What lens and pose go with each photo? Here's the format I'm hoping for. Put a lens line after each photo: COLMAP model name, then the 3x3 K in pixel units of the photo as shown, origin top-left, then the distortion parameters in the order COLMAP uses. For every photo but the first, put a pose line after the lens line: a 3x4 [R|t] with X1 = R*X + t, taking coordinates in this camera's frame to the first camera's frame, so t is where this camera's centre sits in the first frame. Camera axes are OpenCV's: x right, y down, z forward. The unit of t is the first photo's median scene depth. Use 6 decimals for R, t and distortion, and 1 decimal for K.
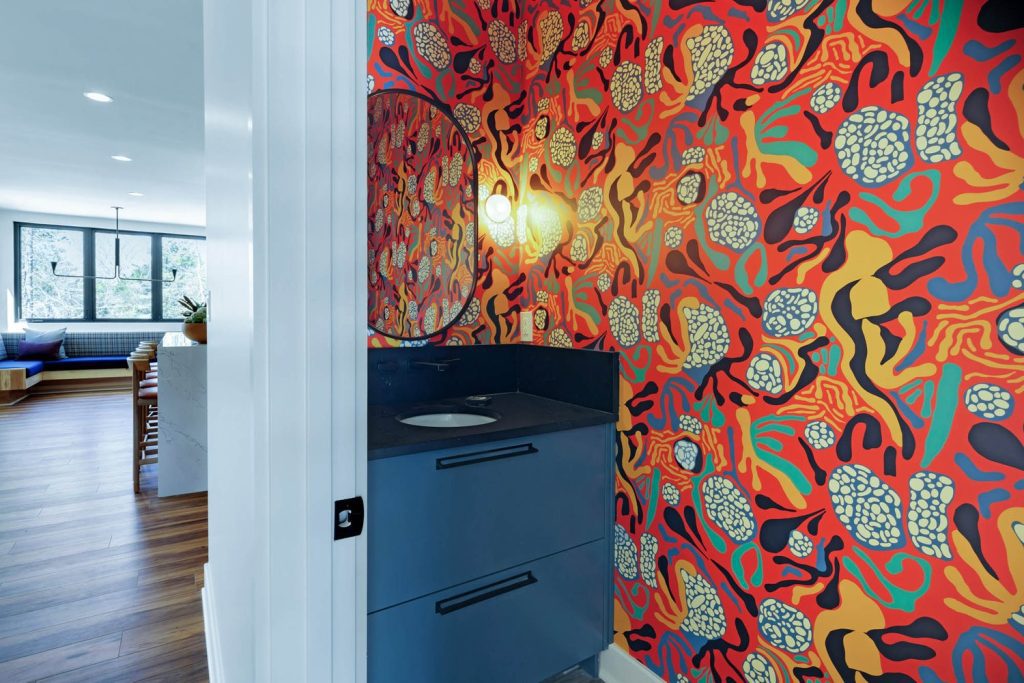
lens RADIAL K [[517.8, 0, 502.4], [0, 517.8, 324.0], [0, 0, 1]] dist [-0.004407, 0.003687]
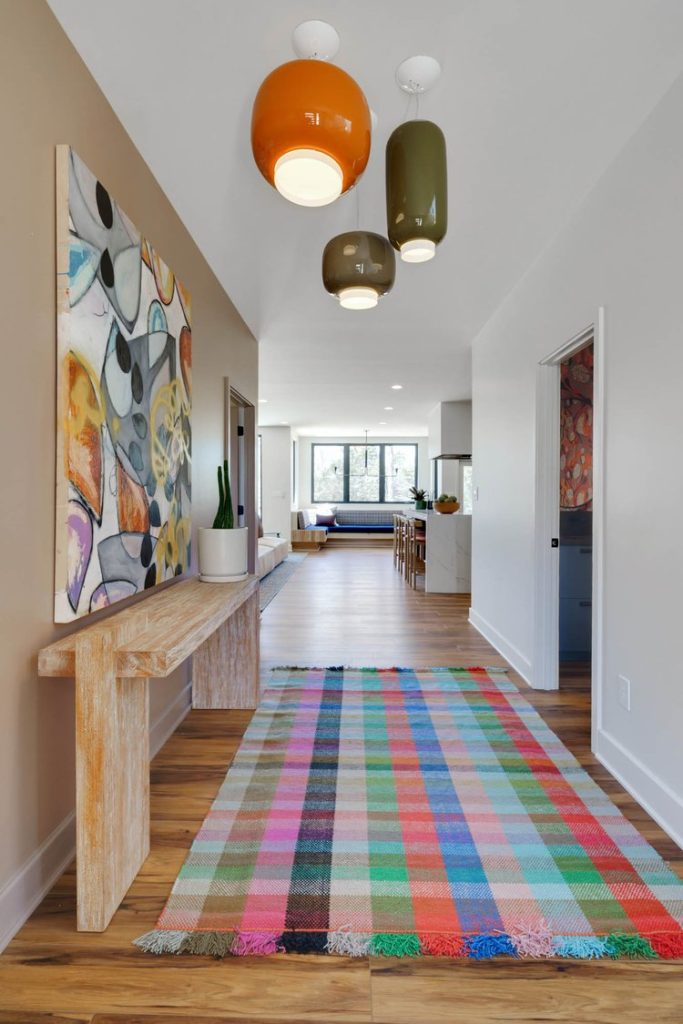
lens RADIAL K [[517.8, 0, 341.3], [0, 517.8, 506.3], [0, 0, 1]] dist [-0.004407, 0.003687]
pose [[0.835239, 0.005750, -0.549858, 0.055445], [-0.008450, 0.999961, -0.002379, 0.009666], [0.549823, 0.006634, 0.835255, -0.340963]]
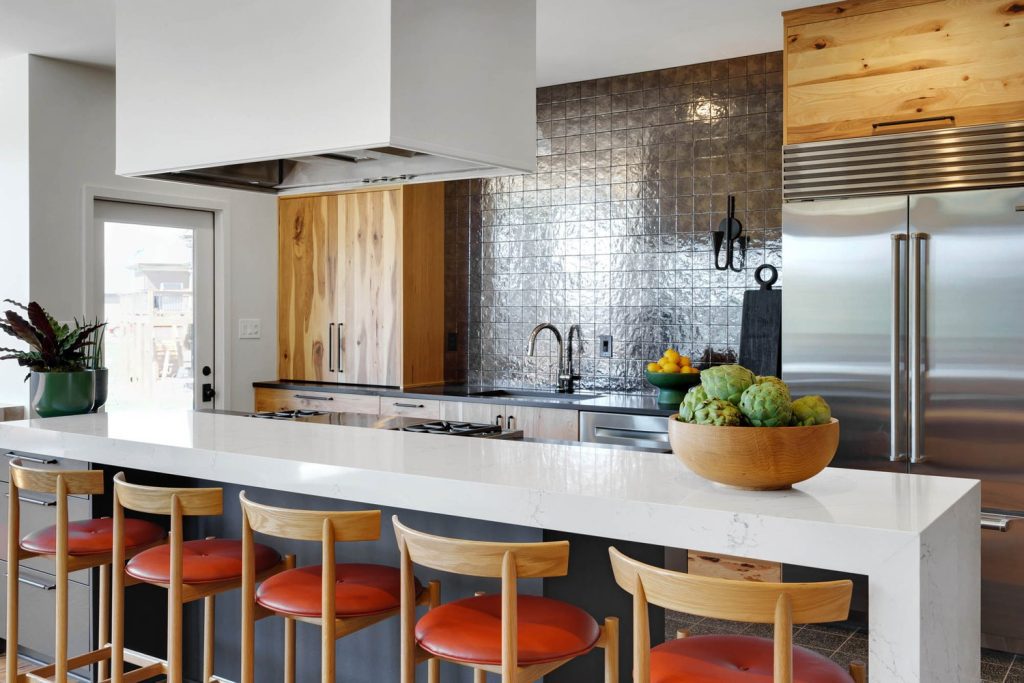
lens RADIAL K [[962.8, 0, 508.8], [0, 962.8, 324.8], [0, 0, 1]] dist [0.009985, 0.000000]
pose [[0.917621, -0.011753, 0.397282, -0.458307], [0.013756, 0.999903, -0.002193, -0.026625], [-0.397217, 0.007477, 0.917694, 0.282952]]
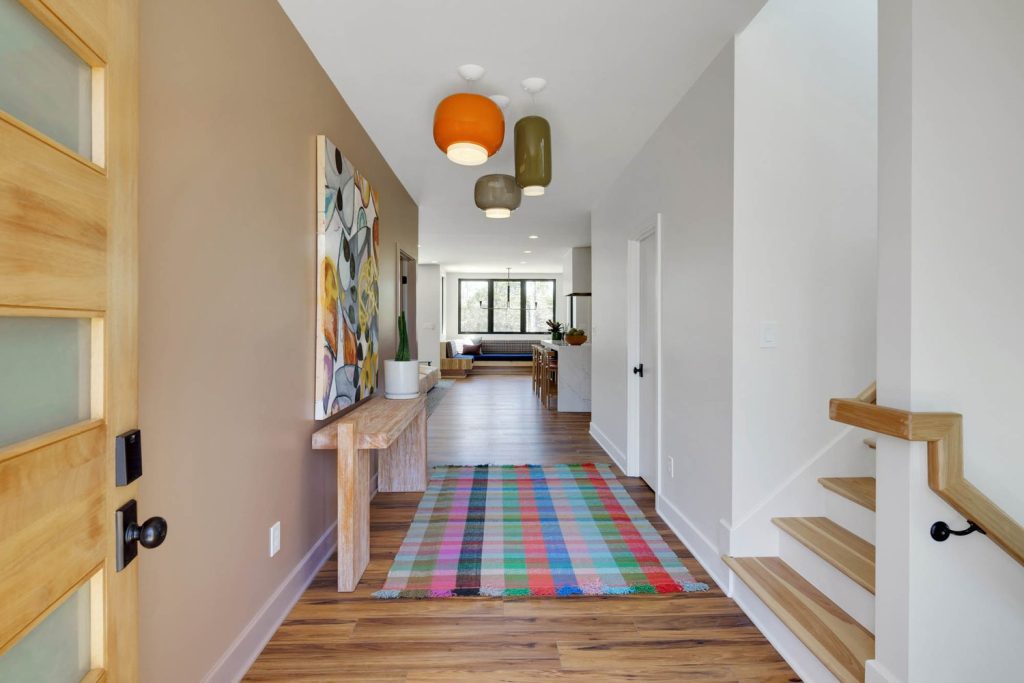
lens RADIAL K [[517.8, 0, 510.3], [0, 517.8, 322.0], [0, 0, 1]] dist [-0.004407, 0.003687]
pose [[0.860438, -0.007595, -0.509498, 0.138724], [-0.005679, 0.999684, -0.024493, -0.001295], [0.509523, 0.023968, 0.860123, -0.469210]]
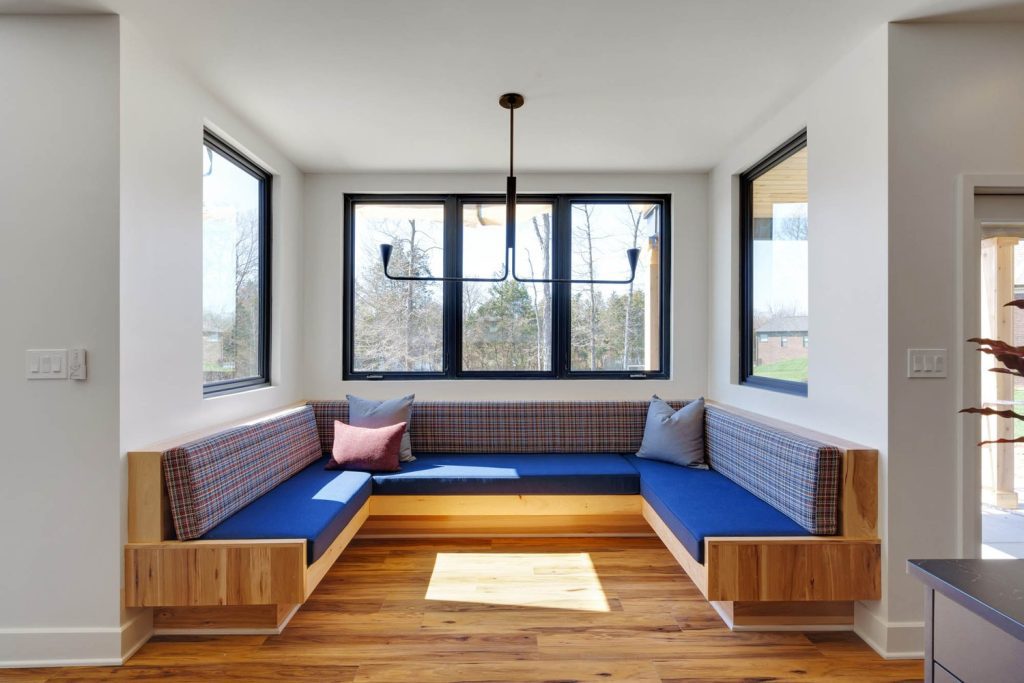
lens RADIAL K [[477.9, 0, 513.8], [0, 477.9, 334.5], [0, 0, 1]] dist [-0.004414, 0.002108]
pose [[0.857659, -0.015434, -0.513987, -0.536570], [-0.003417, 0.999356, -0.035711, -0.032598], [0.514208, 0.032384, 0.857054, 0.667472]]
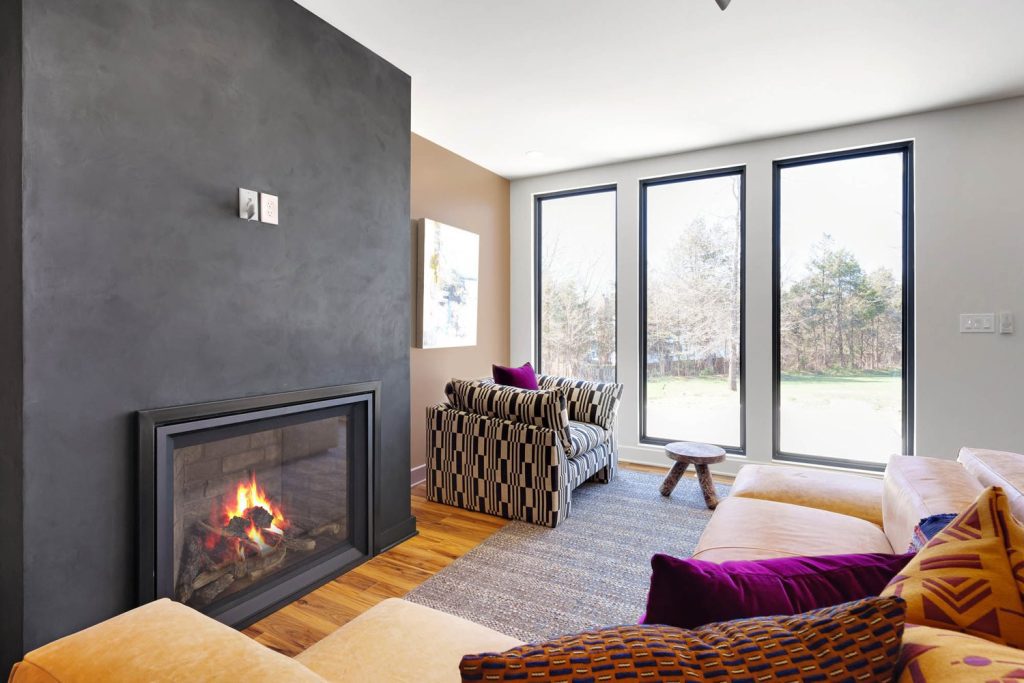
lens RADIAL K [[498.8, 0, 512.9], [0, 498.8, 327.5], [0, 0, 1]] dist [0.005302, 0.000837]
pose [[0.473617, -0.002560, -0.880727, -0.692724], [-0.017584, 0.999769, -0.012362, -0.009847], [0.880555, 0.021342, 0.473463, 0.207445]]
